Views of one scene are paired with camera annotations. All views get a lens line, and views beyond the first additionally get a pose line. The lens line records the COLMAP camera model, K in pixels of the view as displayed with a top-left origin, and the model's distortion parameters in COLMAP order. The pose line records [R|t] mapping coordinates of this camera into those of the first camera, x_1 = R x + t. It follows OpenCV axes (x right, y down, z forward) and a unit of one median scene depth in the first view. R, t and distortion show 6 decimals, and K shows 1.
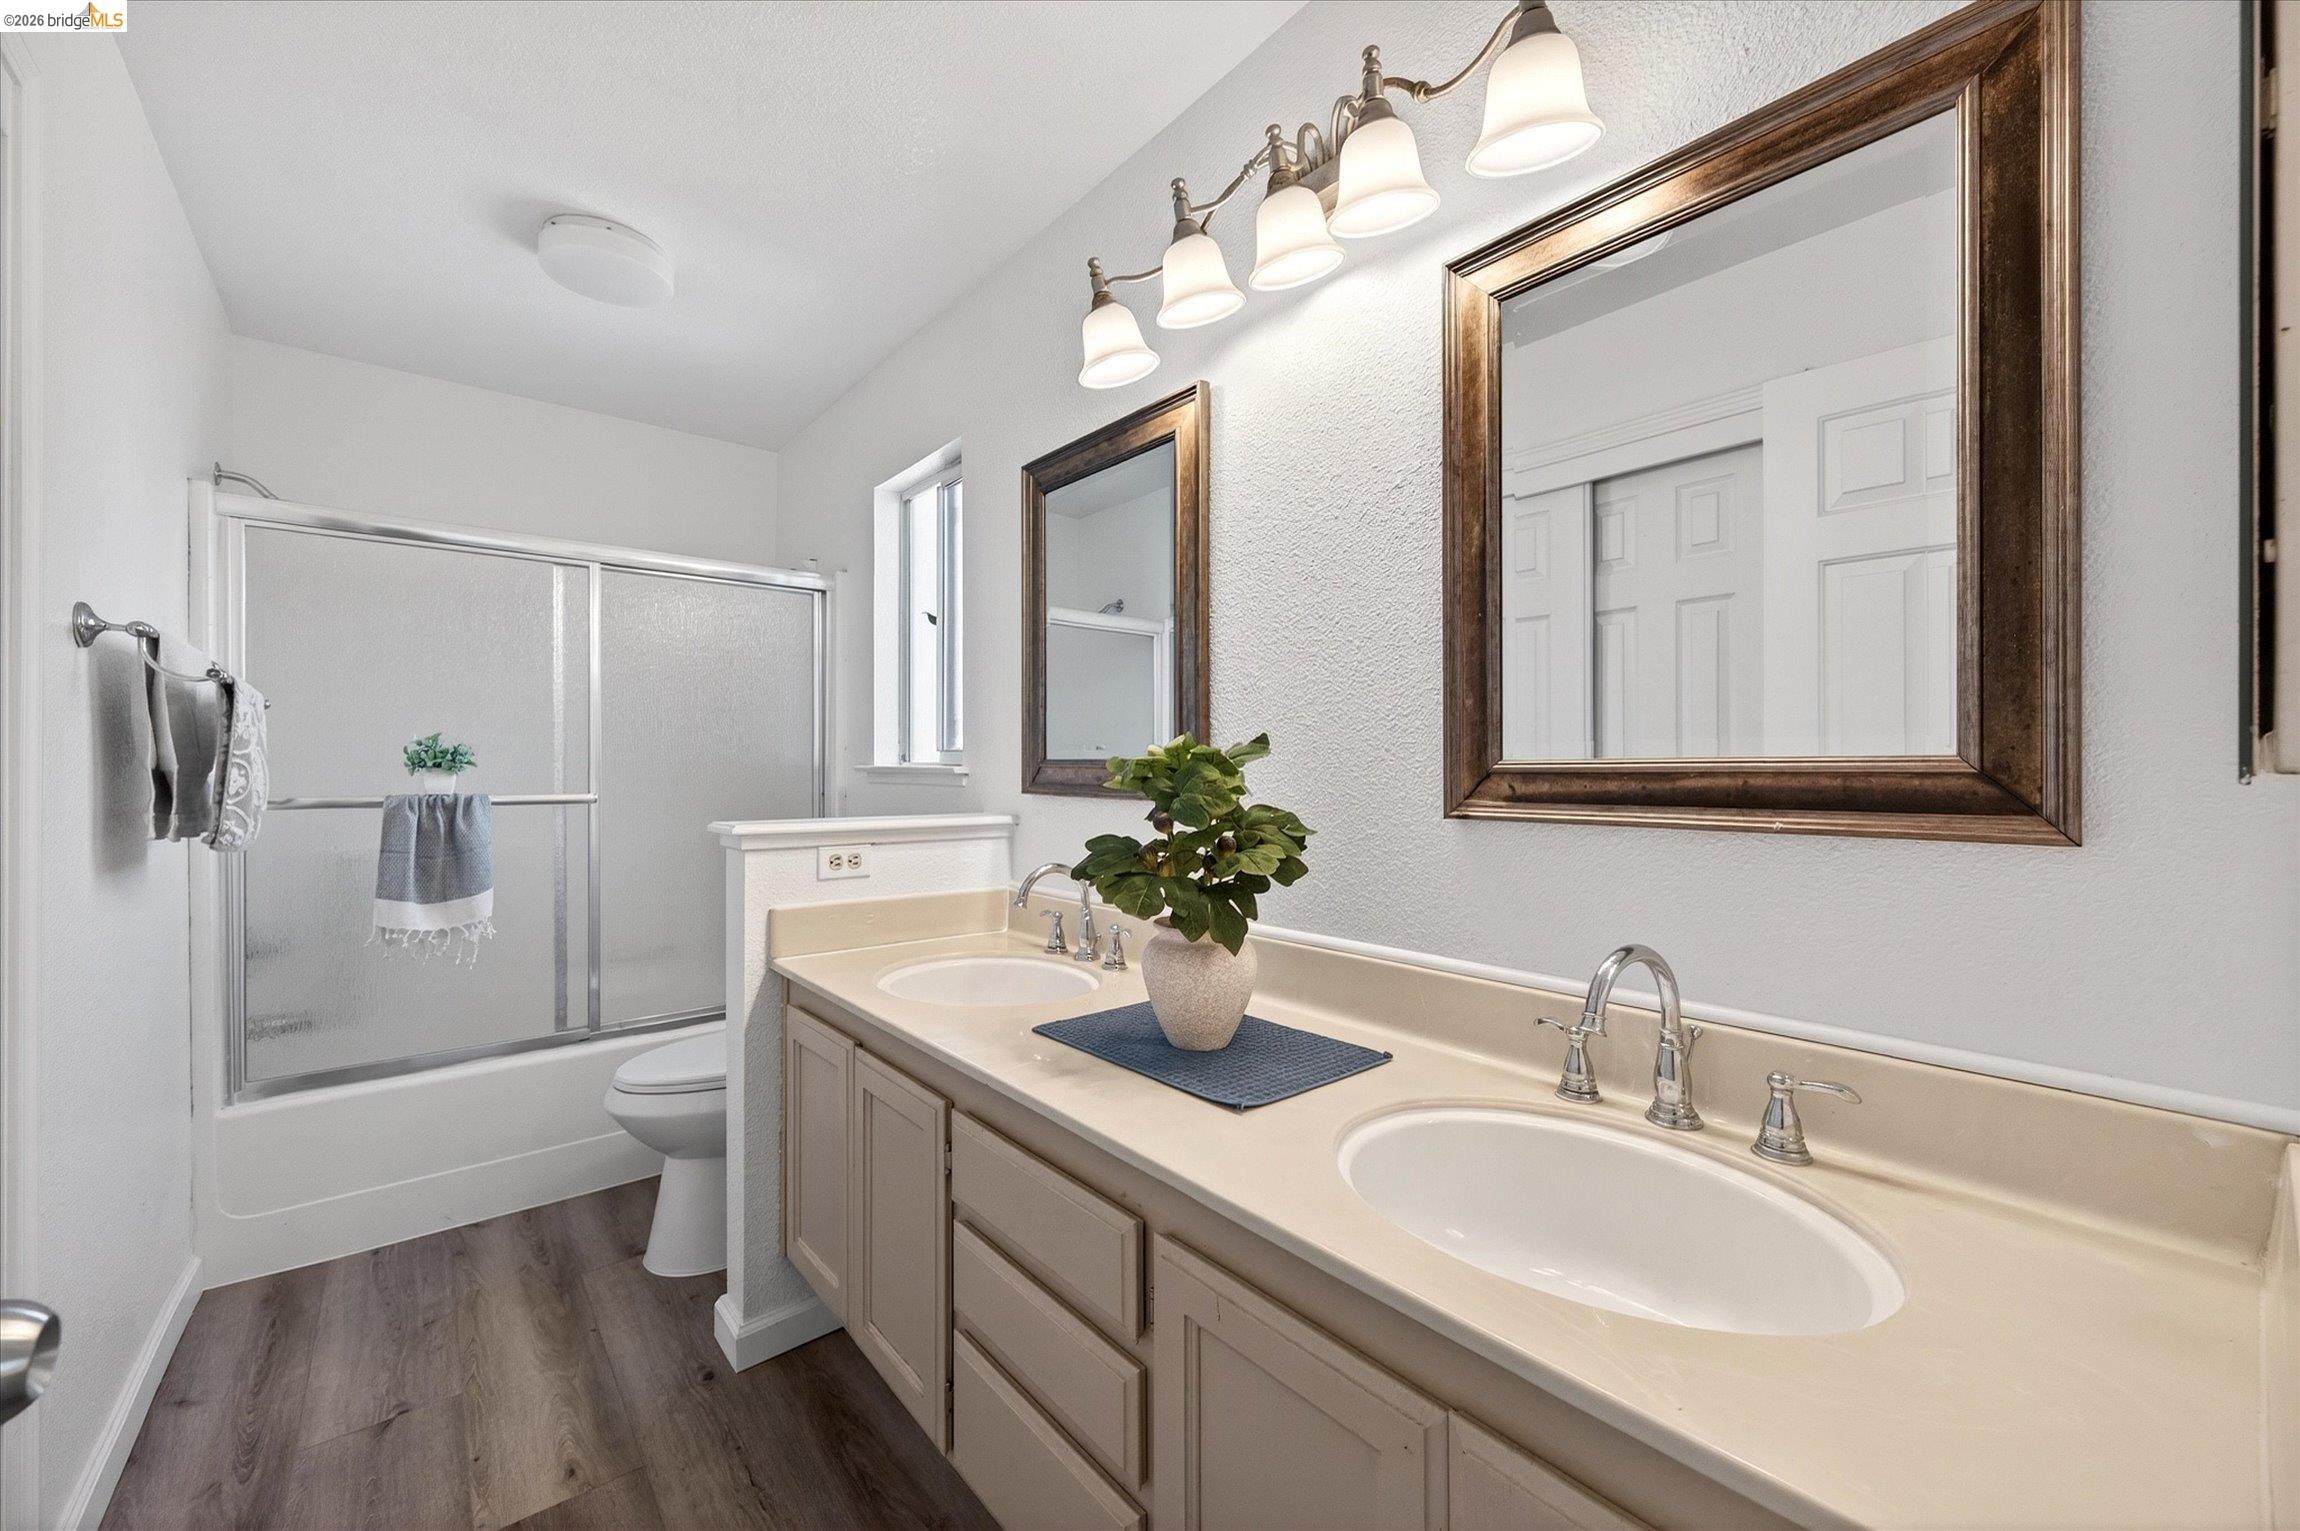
lens RADIAL K [[898.4, 0, 1156.1], [0, 898.4, 775.6], [0, 0, 1]] dist [0.008640, -0.000445]
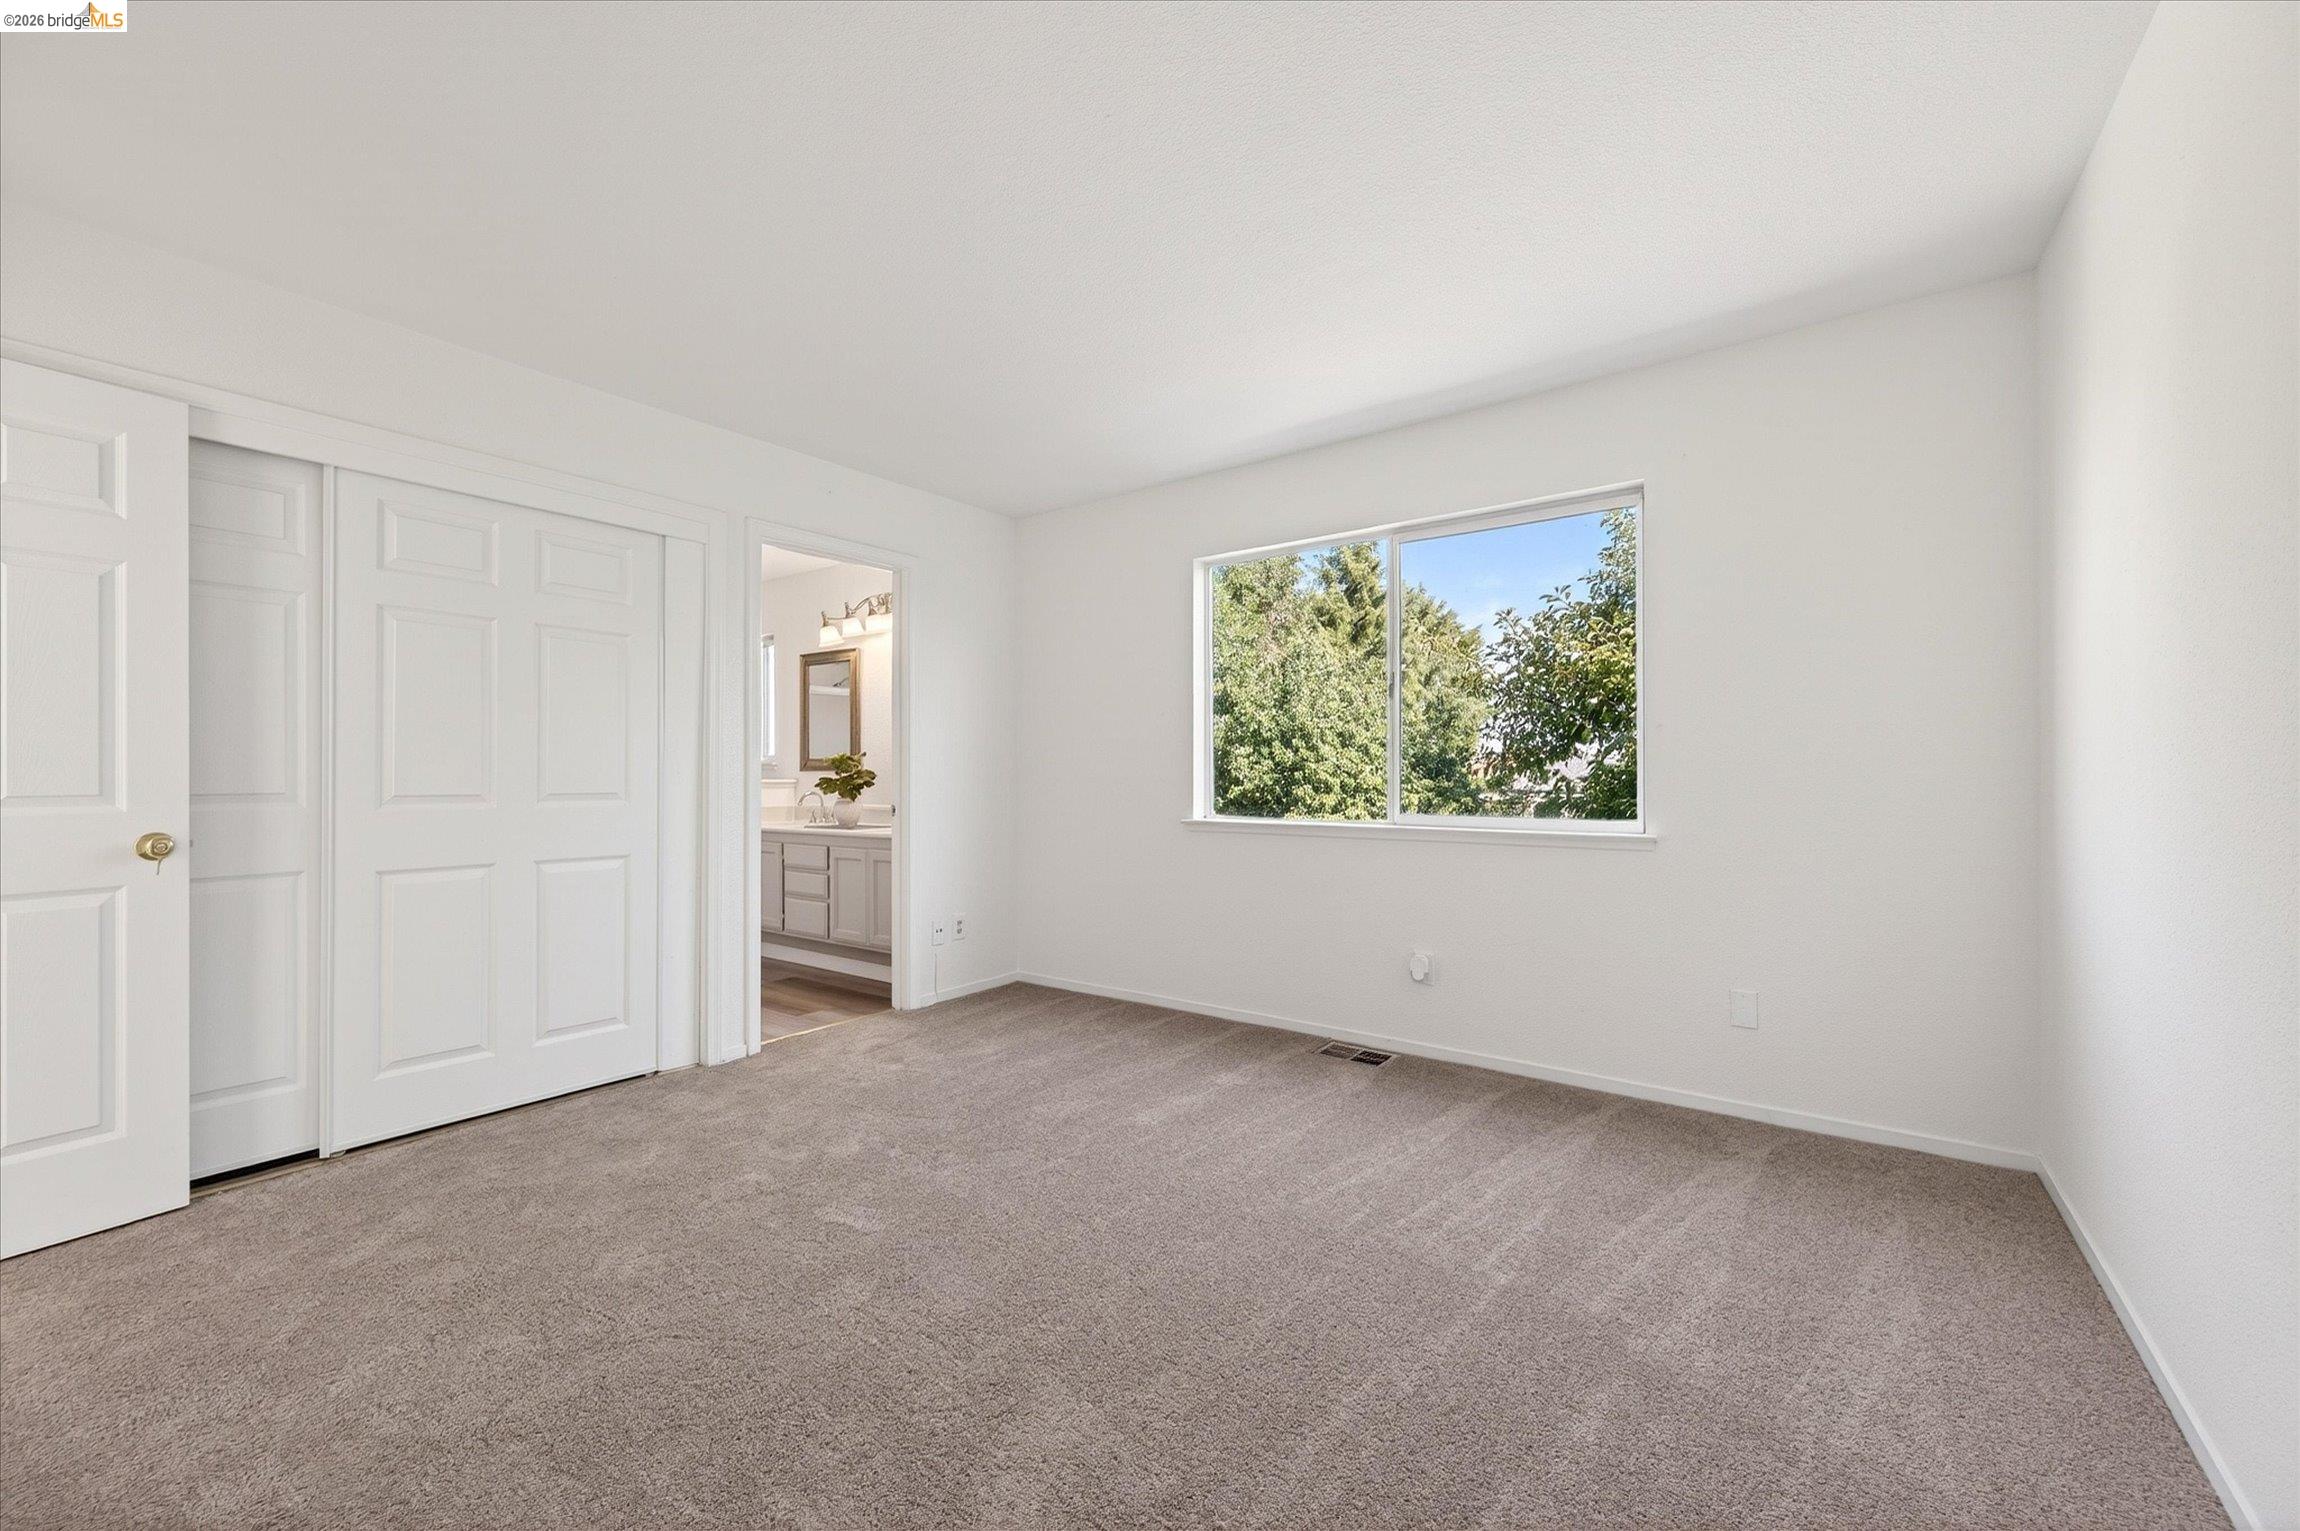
lens RADIAL K [[898.4, 0, 1156.1], [0, 898.4, 775.6], [0, 0, 1]] dist [0.008640, -0.000445]
pose [[0.970906, 0.001767, 0.239453, 0.368339], [-0.001634, 0.999998, -0.000753, 0.055758], [-0.239454, 0.000340, 0.970908, -2.843682]]
